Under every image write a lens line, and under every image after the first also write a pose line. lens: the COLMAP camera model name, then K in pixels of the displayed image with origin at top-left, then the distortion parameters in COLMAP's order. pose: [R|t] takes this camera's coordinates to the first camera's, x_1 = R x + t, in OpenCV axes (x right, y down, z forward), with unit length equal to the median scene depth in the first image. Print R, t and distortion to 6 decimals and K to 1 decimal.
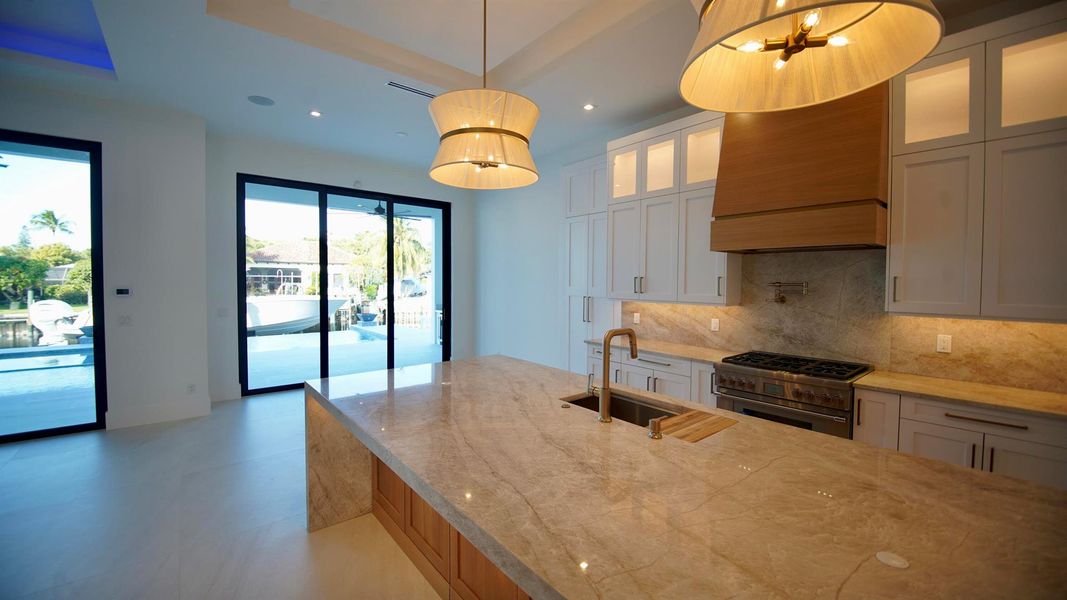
lens RADIAL K [[414.6, 0, 531.4], [0, 414.6, 297.3], [0, 0, 1]] dist [-0.011245, -0.006547]
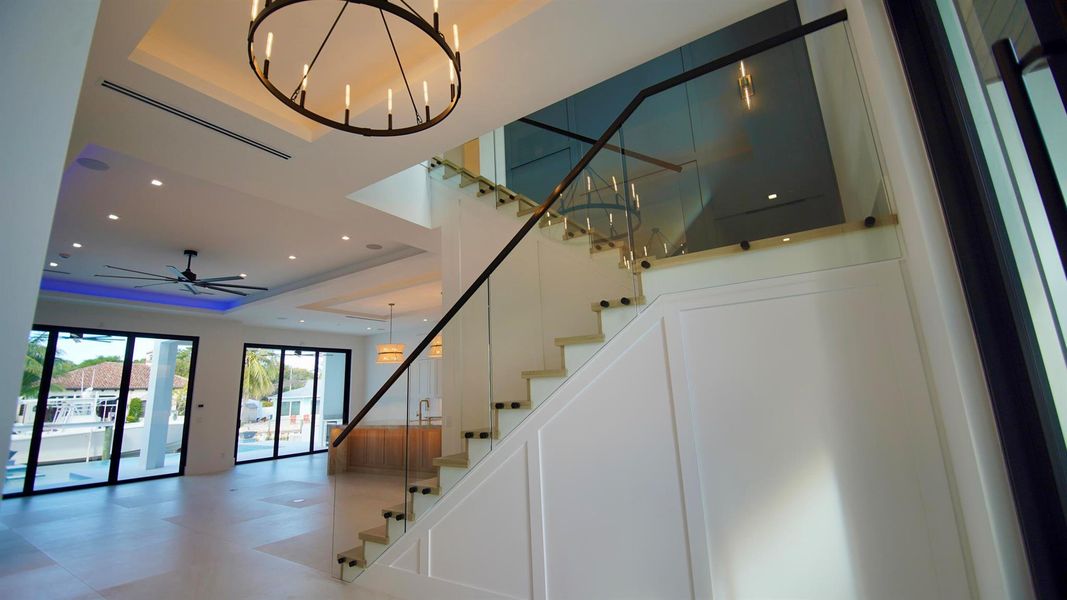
lens RADIAL K [[428.9, 0, 532.0], [0, 428.9, 295.4], [0, 0, 1]] dist [0.010226, -0.019368]
pose [[0.952397, 0.015412, 0.304472, -0.039675], [0.065033, 0.965463, -0.252293, 0.086985], [-0.297845, 0.260084, 0.918501, -1.416267]]
